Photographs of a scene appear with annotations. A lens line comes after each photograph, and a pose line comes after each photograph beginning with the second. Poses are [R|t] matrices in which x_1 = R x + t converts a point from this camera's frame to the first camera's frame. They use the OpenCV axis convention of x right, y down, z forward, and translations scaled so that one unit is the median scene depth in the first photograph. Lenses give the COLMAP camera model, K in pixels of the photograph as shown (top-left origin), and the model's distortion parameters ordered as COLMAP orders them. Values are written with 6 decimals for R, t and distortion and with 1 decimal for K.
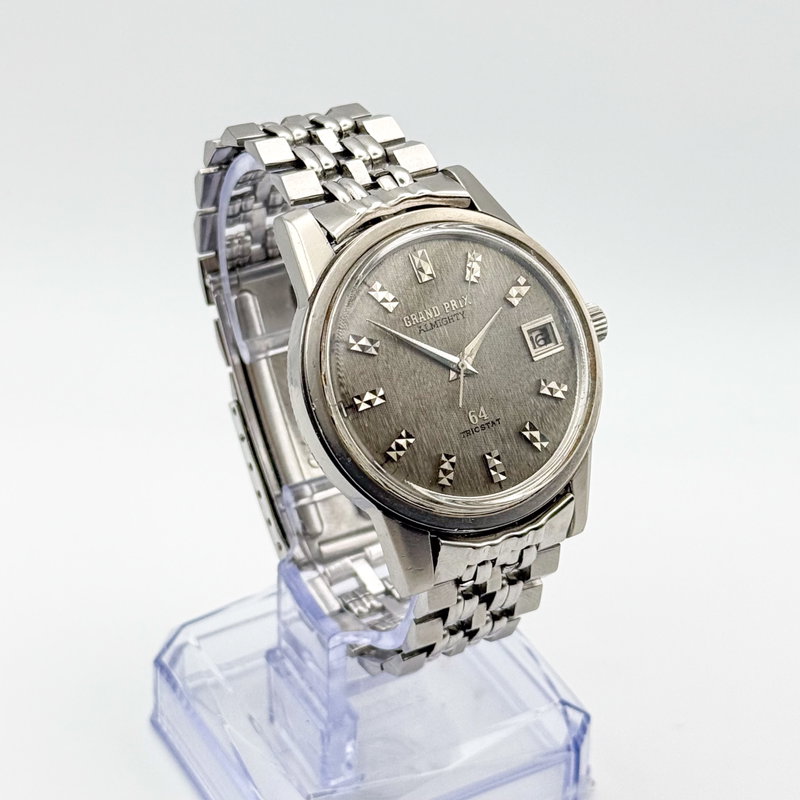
lens RADIAL K [[2128.4, 0, 400.0], [0, 2128.4, 400.0], [0, 0, 1]] dist [0.035443, 1.292040]
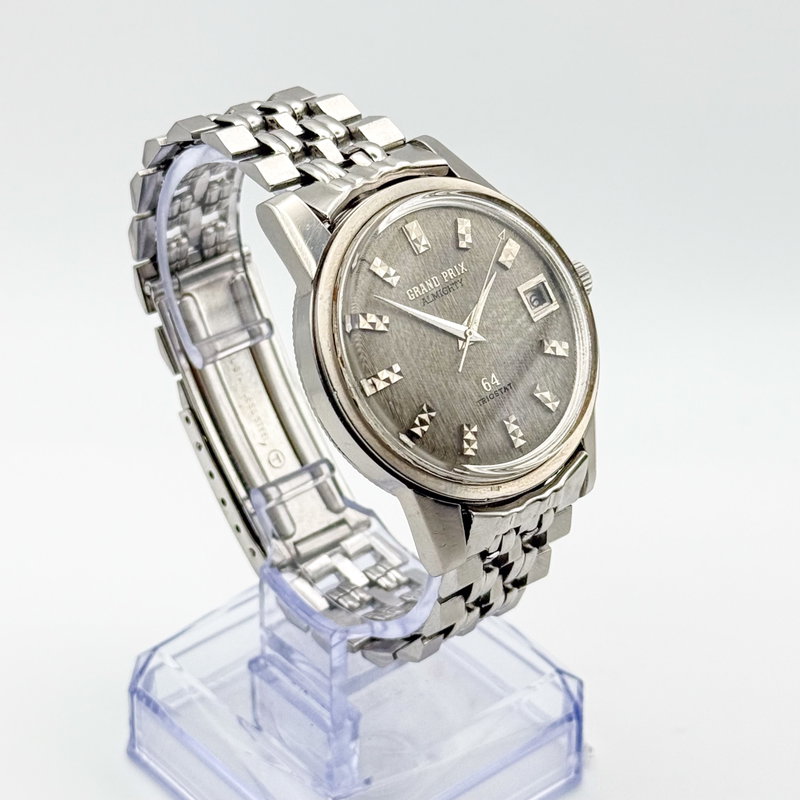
lens RADIAL K [[2128.4, 0, 400.0], [0, 2128.4, 400.0], [0, 0, 1]] dist [0.035443, 1.292040]
pose [[0.983499, -0.117736, 0.137361, -0.129742], [0.119488, 0.992825, -0.004556, 0.013806], [-0.135839, 0.020894, 0.990511, 0.030293]]
